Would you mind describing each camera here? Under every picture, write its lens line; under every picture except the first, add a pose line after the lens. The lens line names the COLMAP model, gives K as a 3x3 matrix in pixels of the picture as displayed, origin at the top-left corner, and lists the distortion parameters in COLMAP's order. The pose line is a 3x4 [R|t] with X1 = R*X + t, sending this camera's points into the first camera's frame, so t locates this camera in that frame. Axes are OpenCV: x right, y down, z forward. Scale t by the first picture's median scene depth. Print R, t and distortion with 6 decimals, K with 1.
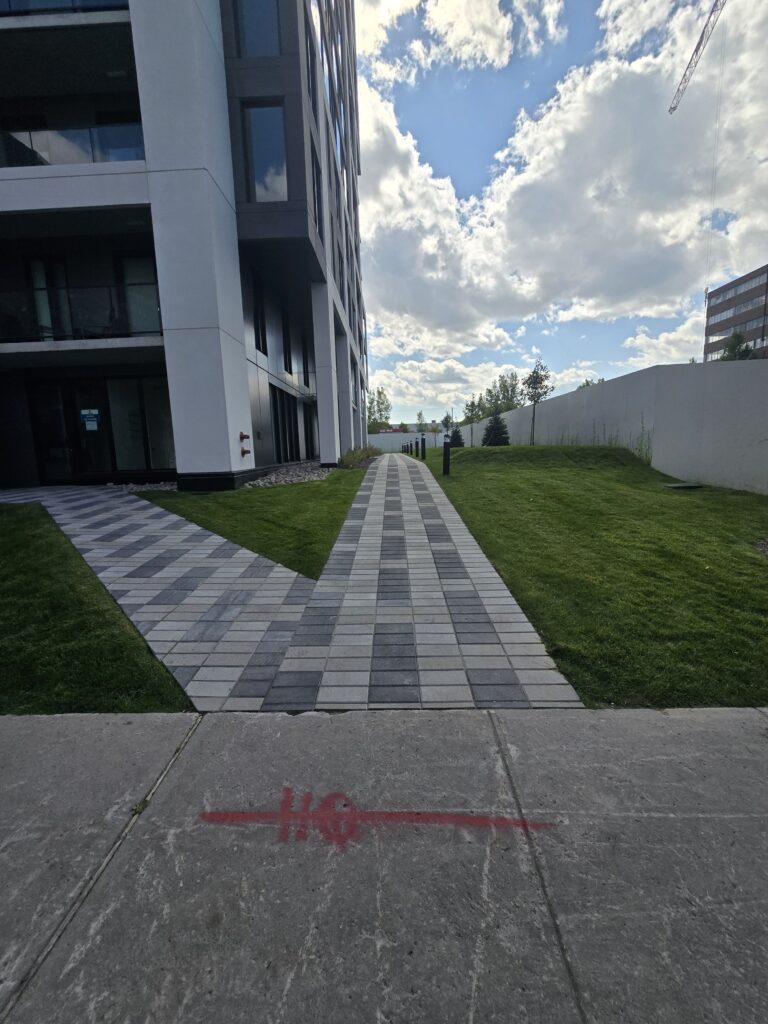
lens RADIAL K [[419.1, 0, 388.9], [0, 419.1, 513.8], [0, 0, 1]] dist [-0.011602, 0.000263]
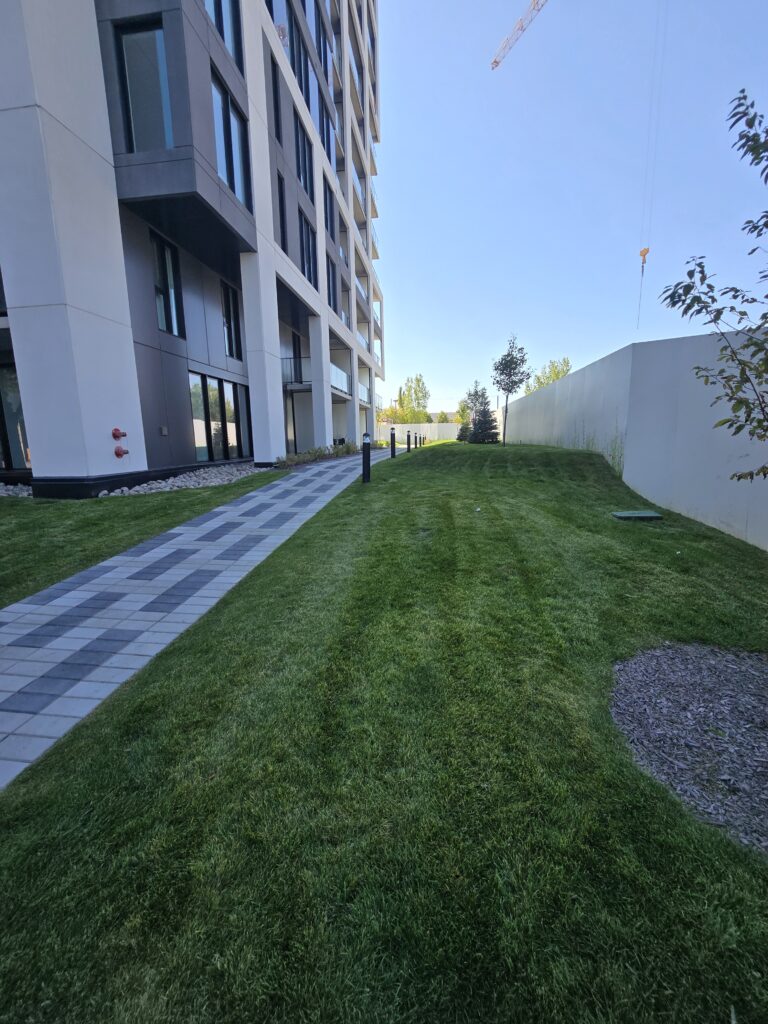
lens RADIAL K [[419.1, 0, 383.3], [0, 419.1, 519.1], [0, 0, 1]] dist [-0.011602, 0.000263]
pose [[0.991304, 0.038641, -0.125788, 0.293552], [-0.033695, 0.998582, 0.041214, -0.062202], [0.127202, -0.036617, 0.991201, 0.206202]]
